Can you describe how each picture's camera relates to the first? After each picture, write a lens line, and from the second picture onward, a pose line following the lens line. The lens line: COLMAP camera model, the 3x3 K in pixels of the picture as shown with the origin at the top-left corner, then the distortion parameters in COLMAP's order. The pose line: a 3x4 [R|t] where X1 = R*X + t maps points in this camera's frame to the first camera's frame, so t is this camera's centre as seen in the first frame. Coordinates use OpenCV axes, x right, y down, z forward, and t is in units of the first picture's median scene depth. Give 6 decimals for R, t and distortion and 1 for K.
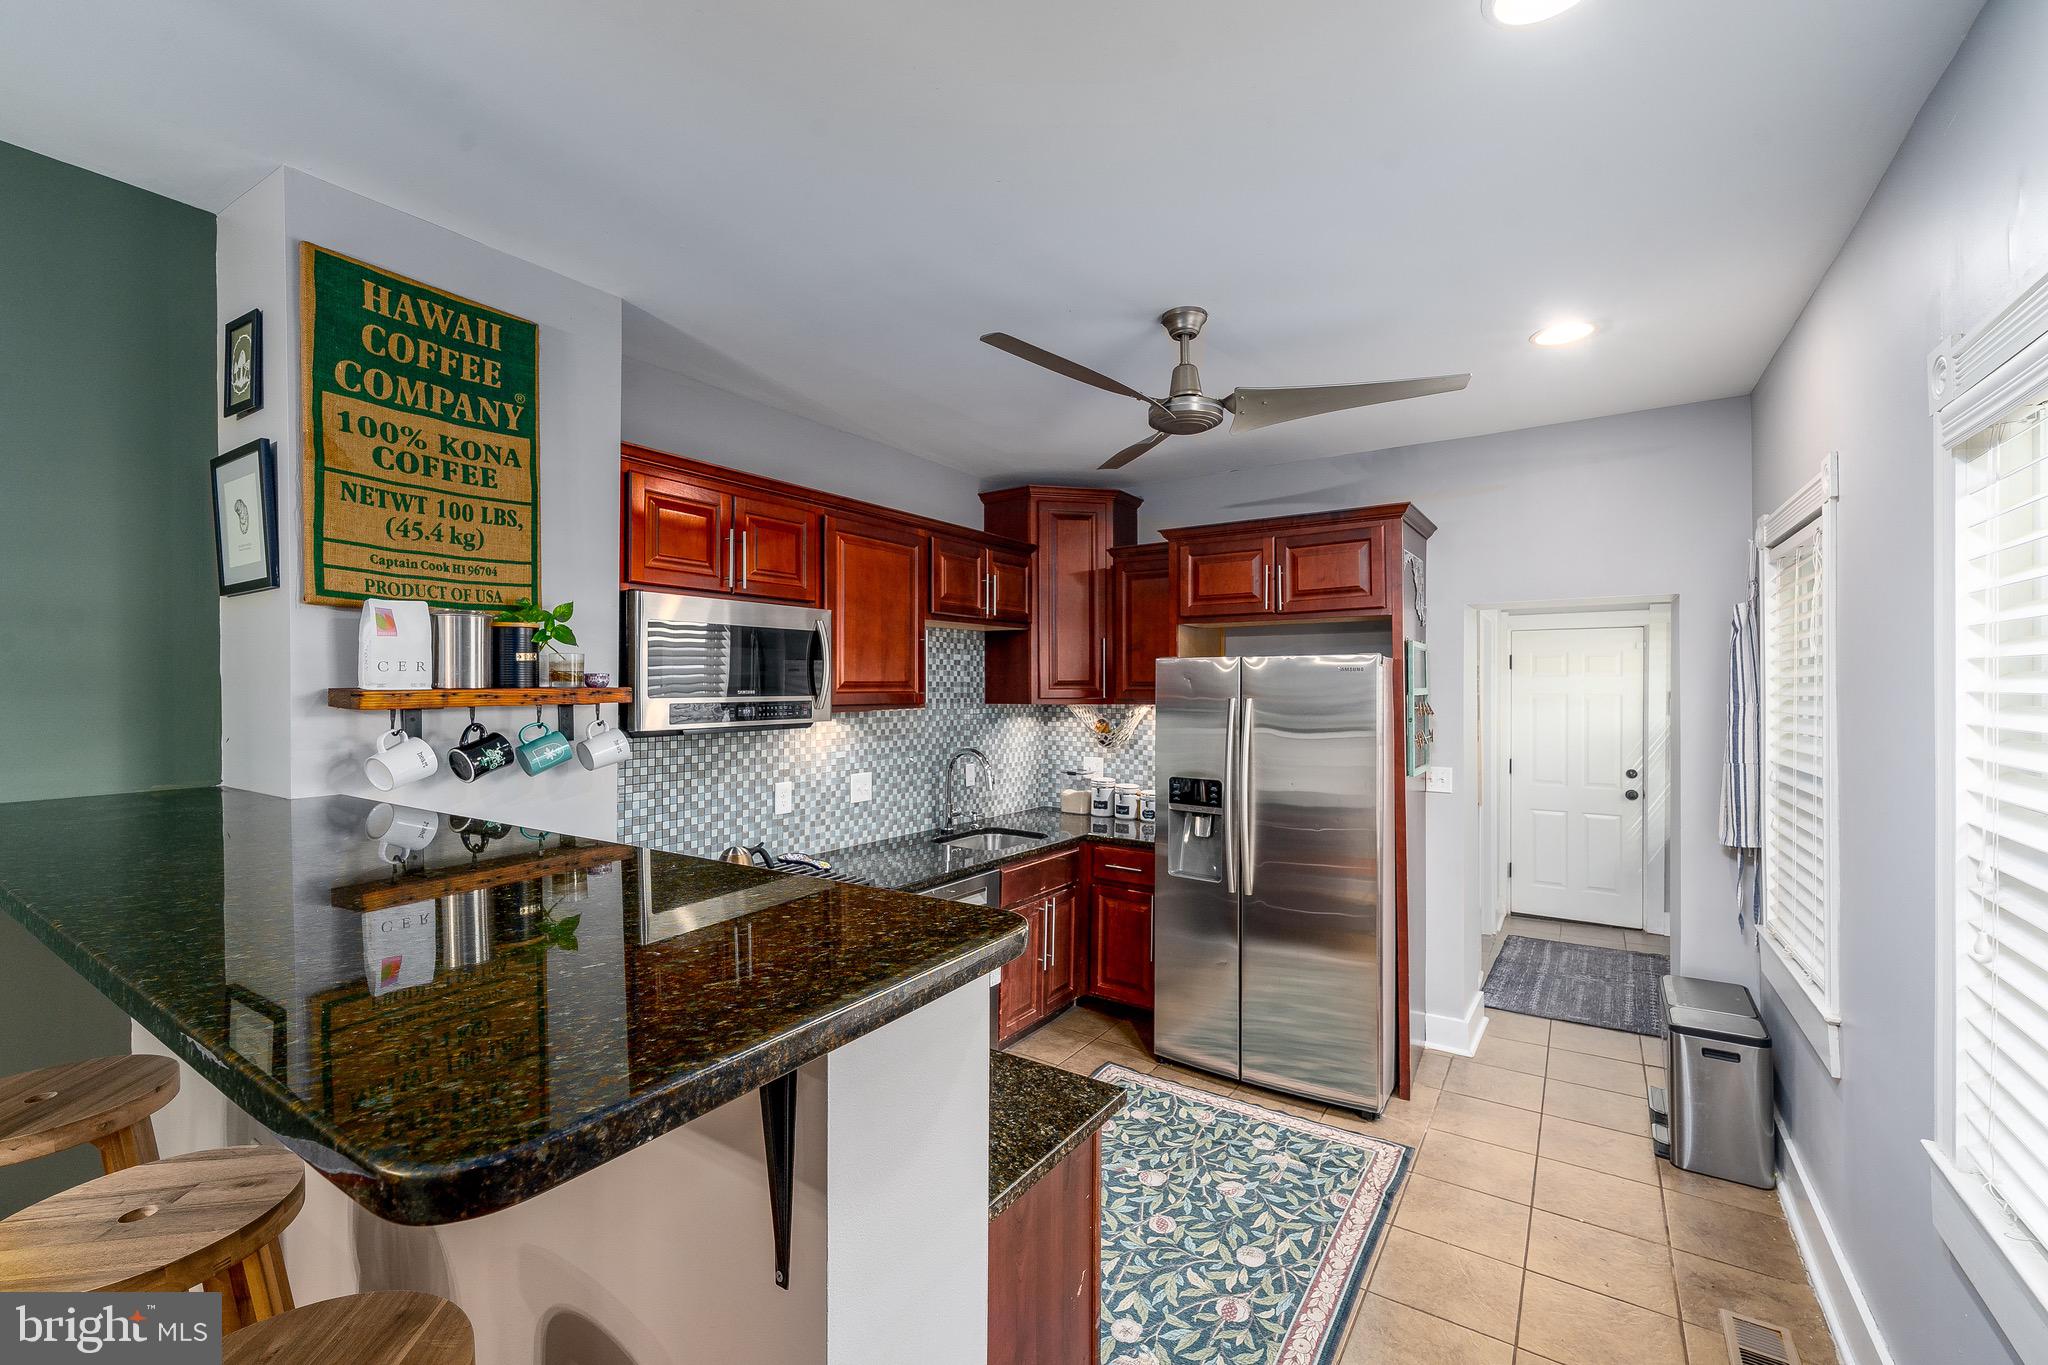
lens RADIAL K [[851.9, 0, 1011.5], [0, 851.9, 701.5], [0, 0, 1]] dist [-0.000877, -0.000190]
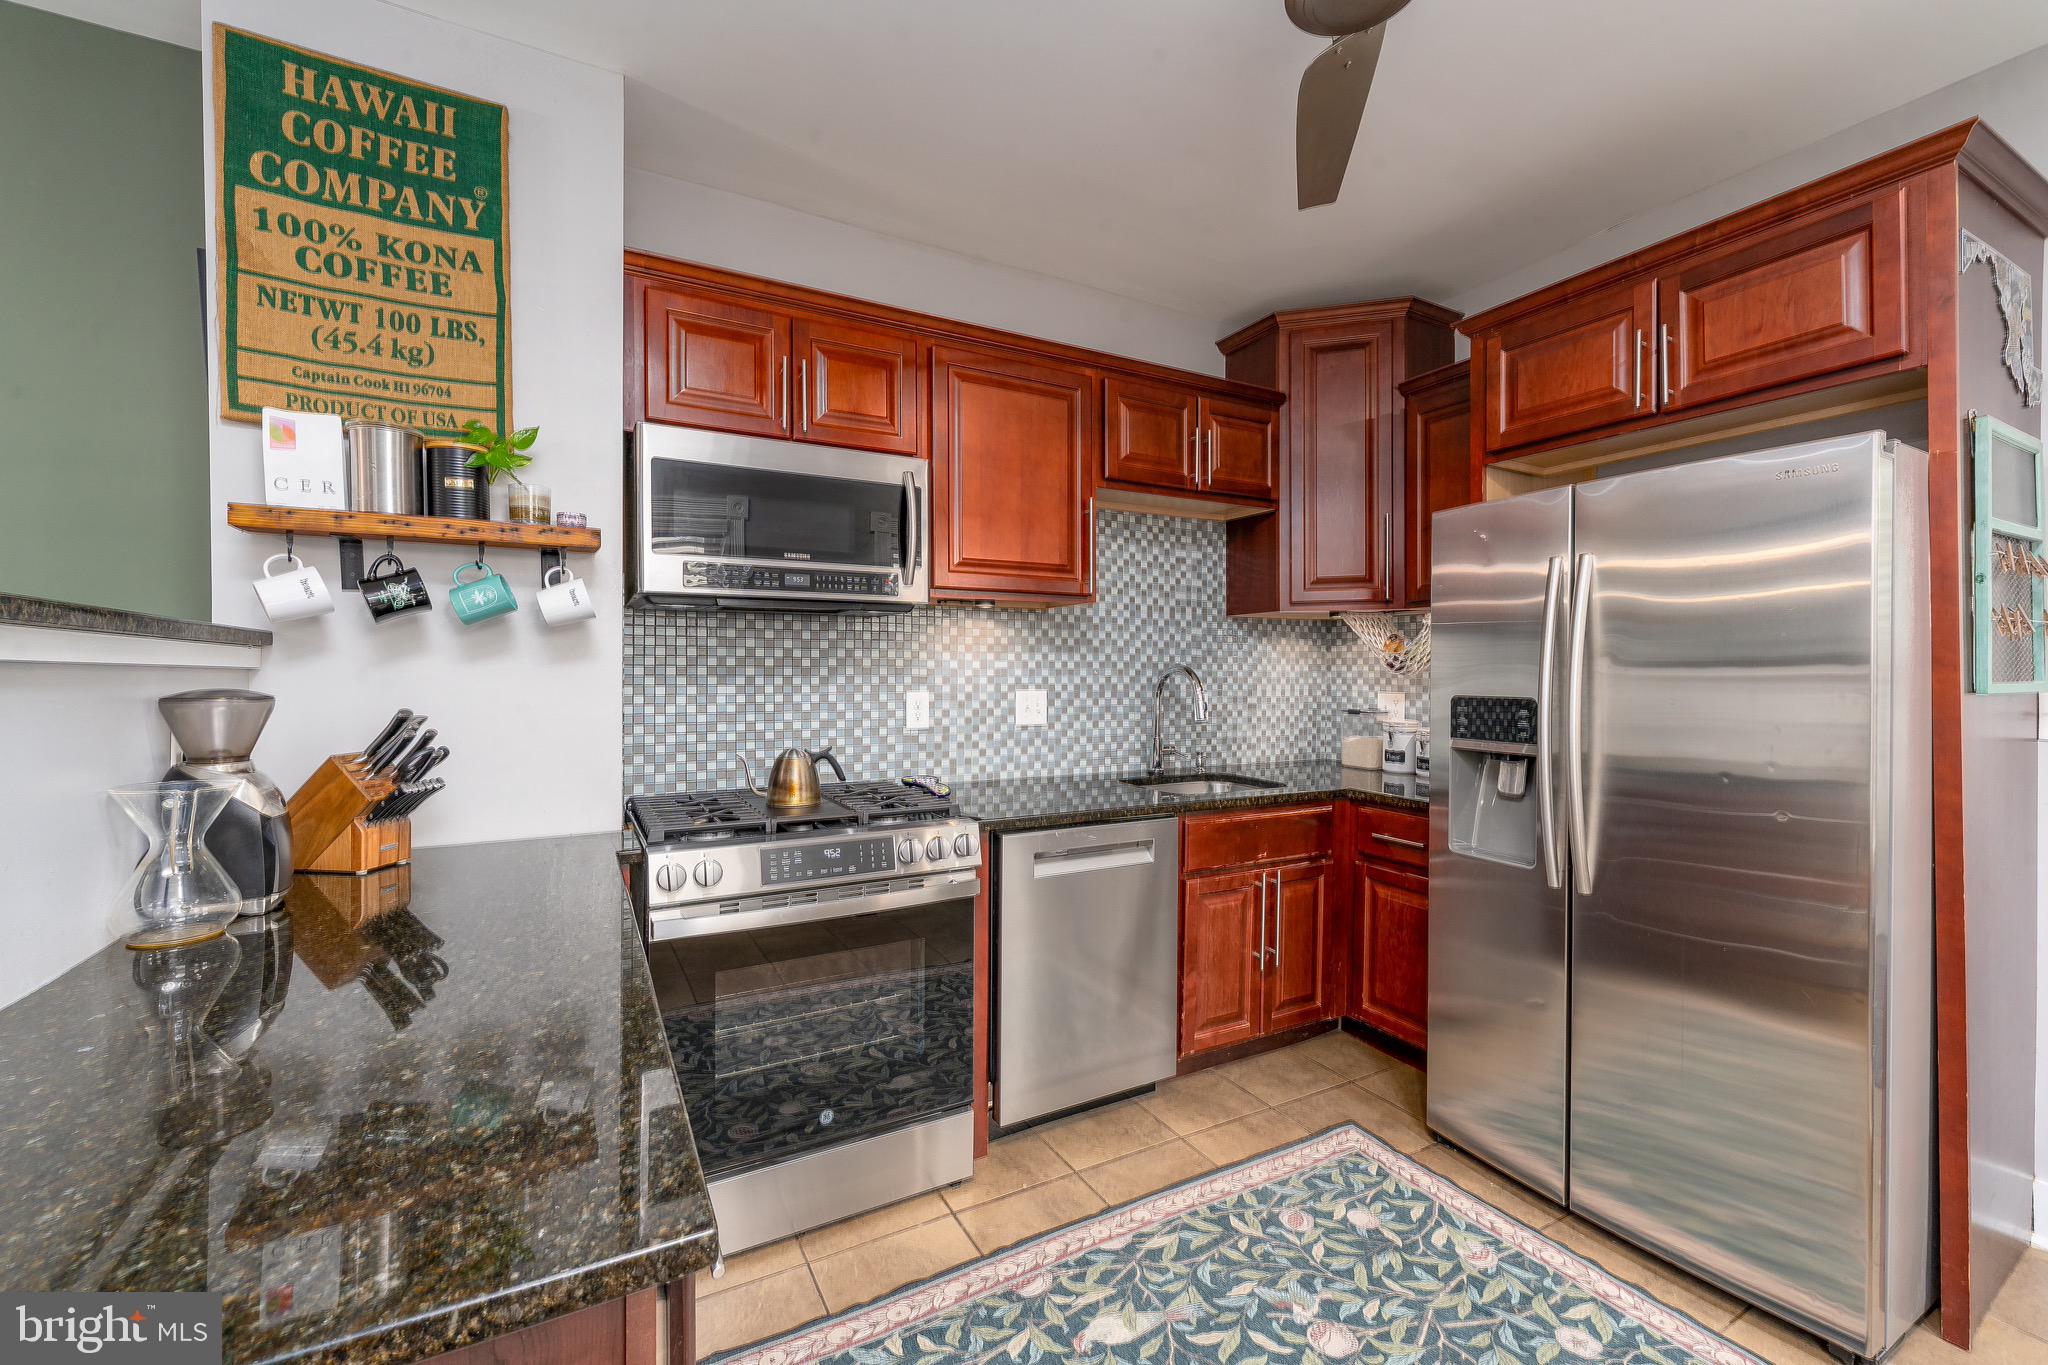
lens RADIAL K [[820.6, 0, 1039.0], [0, 820.6, 694.1], [0, 0, 1]] dist [-0.001923, -0.000302]
pose [[0.890574, 0.010156, -0.454725, 0.200688], [-0.010596, 0.999943, 0.001582, 0.094198], [0.454715, 0.003409, 0.890630, 0.334390]]
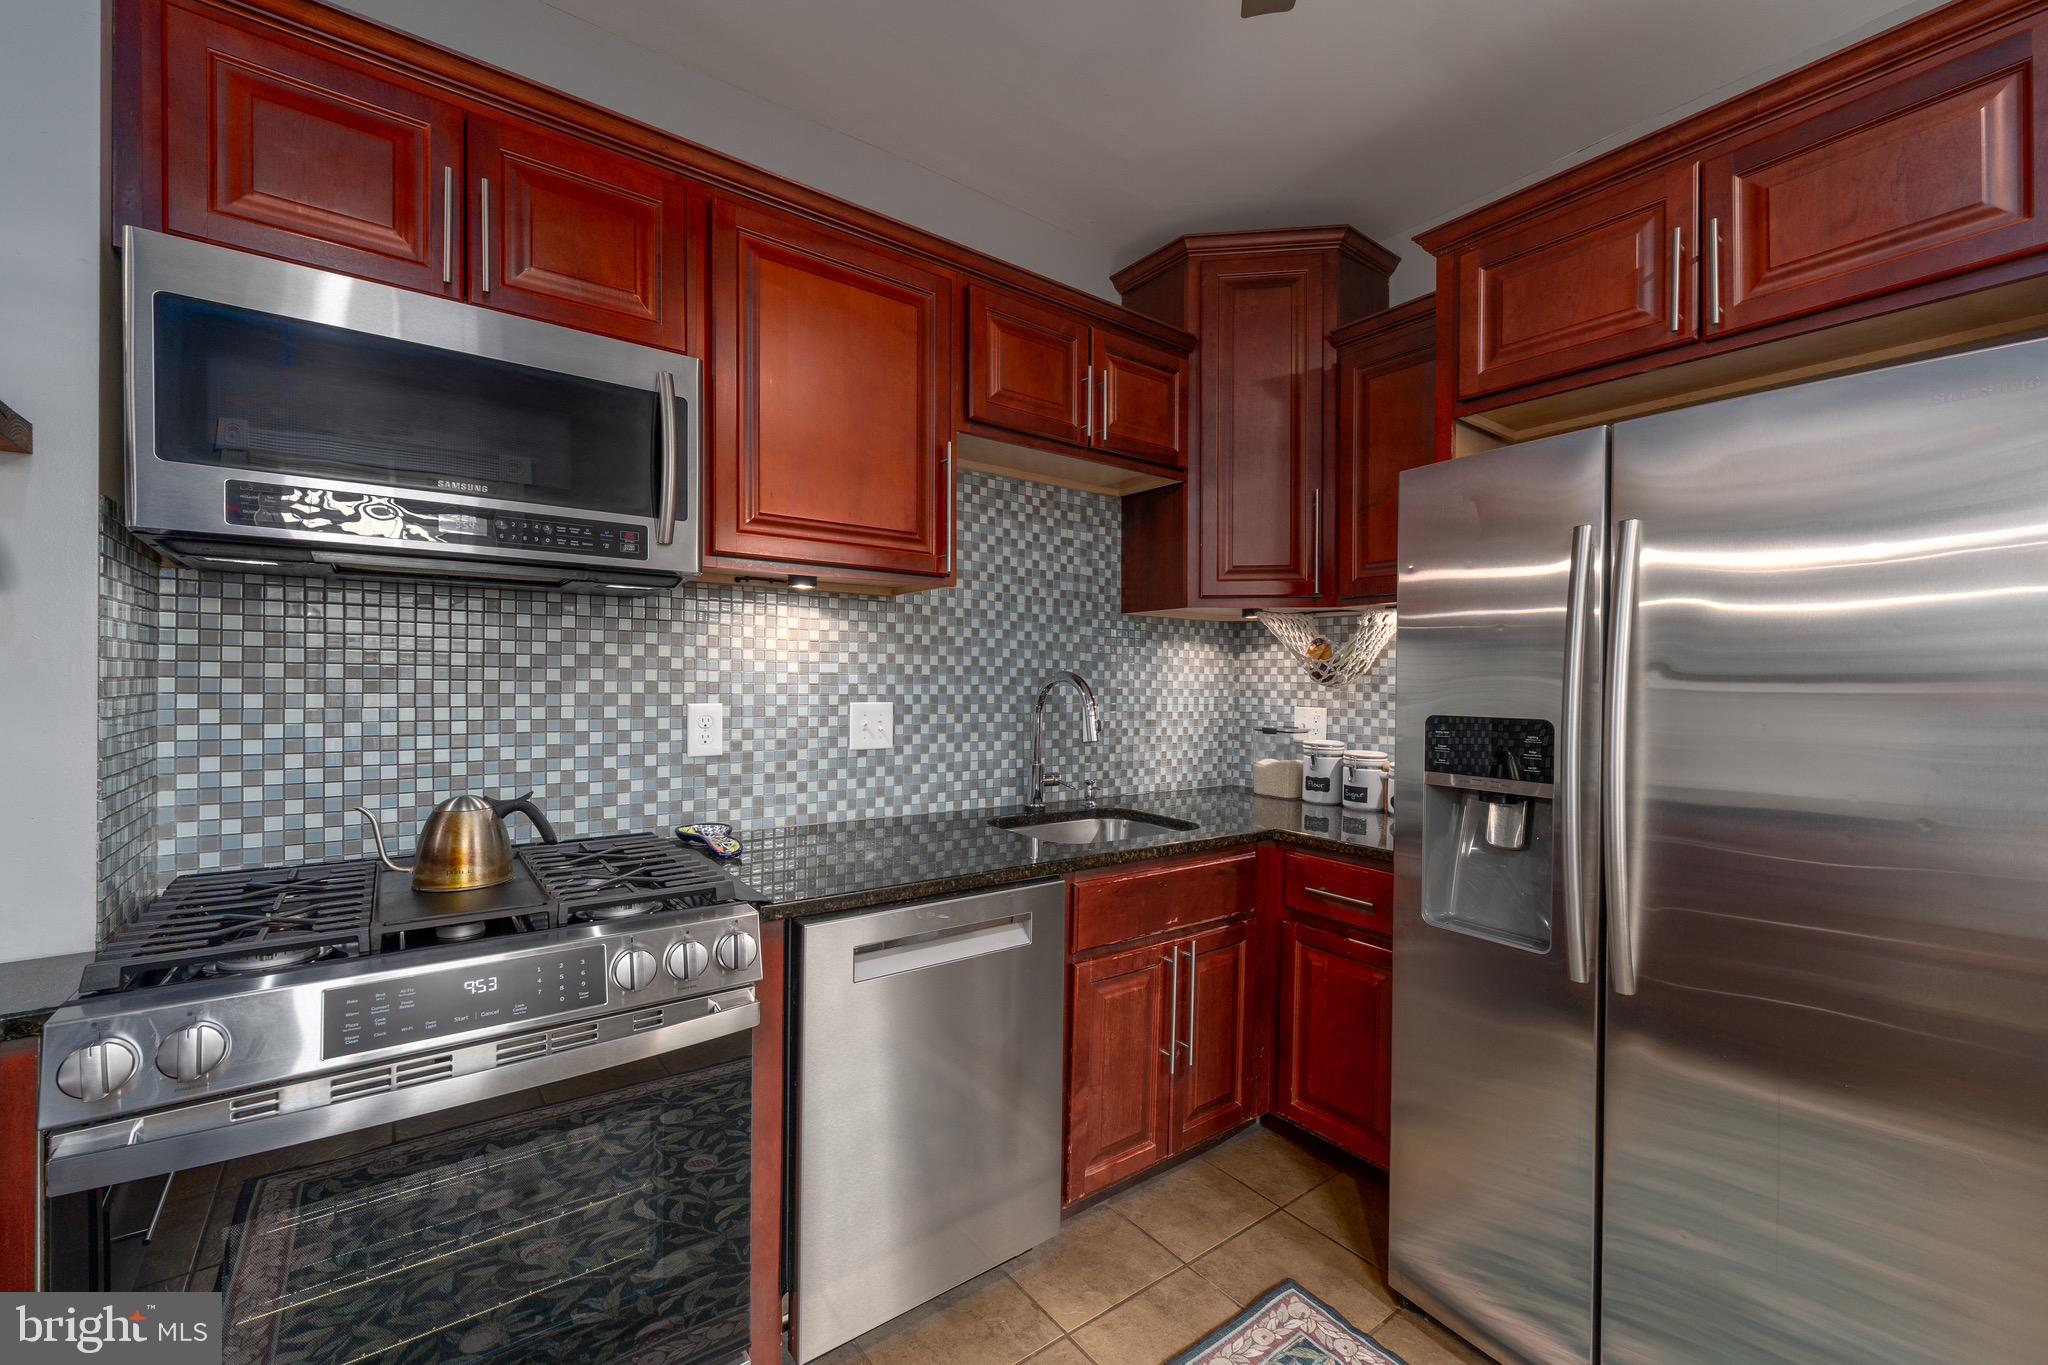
lens RADIAL K [[796.4, 0, 1041.6], [0, 796.4, 696.6], [0, 0, 1]] dist [0.000407, -0.000107]
pose [[0.947751, 0.012203, -0.318777, 0.130827], [-0.016037, 0.999827, -0.009406, 0.090607], [0.318607, 0.014026, 0.947783, 0.540619]]
